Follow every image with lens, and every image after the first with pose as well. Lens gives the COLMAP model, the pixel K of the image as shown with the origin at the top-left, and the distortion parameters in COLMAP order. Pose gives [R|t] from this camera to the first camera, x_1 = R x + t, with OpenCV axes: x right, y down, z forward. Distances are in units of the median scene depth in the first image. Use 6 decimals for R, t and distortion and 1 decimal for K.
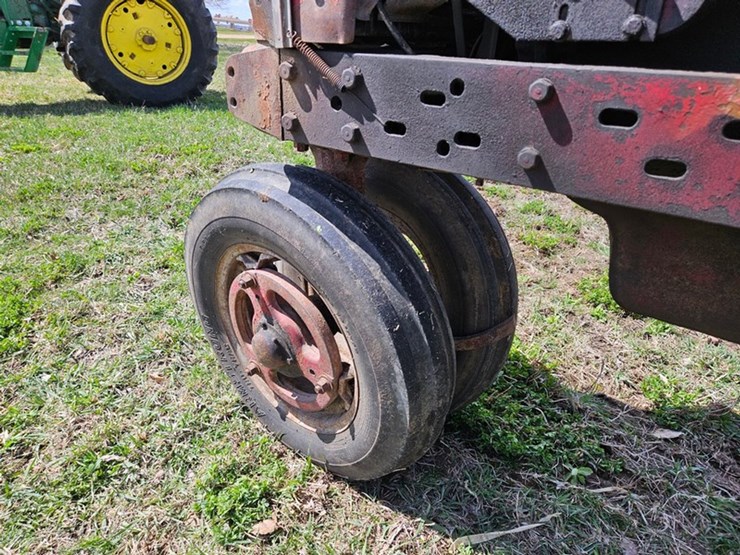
lens RADIAL K [[492.8, 0, 365.5], [0, 492.8, 267.6], [0, 0, 1]] dist [0.068992, -0.058494]
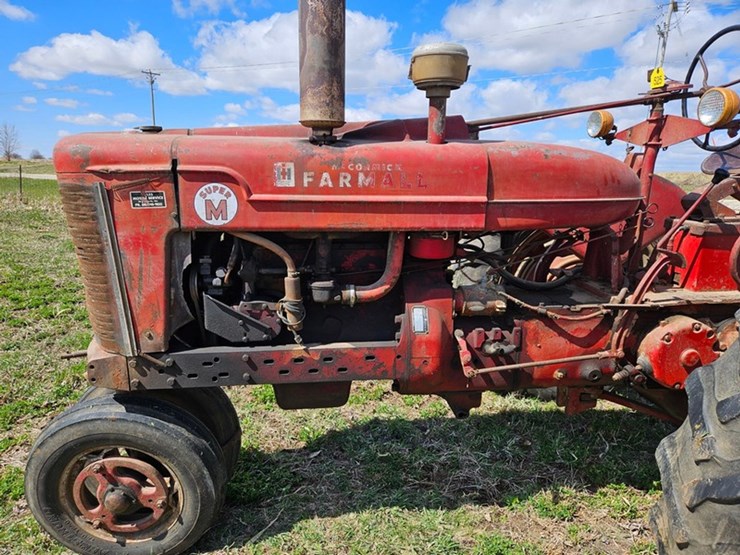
lens RADIAL K [[487.7, 0, 364.2], [0, 487.7, 276.4], [0, 0, 1]] dist [0.074290, -0.058489]
pose [[0.732780, -0.185065, 0.654817, -0.568656], [0.303013, 0.950376, -0.070493, -0.205729], [-0.609276, 0.250073, 0.752493, -1.062953]]
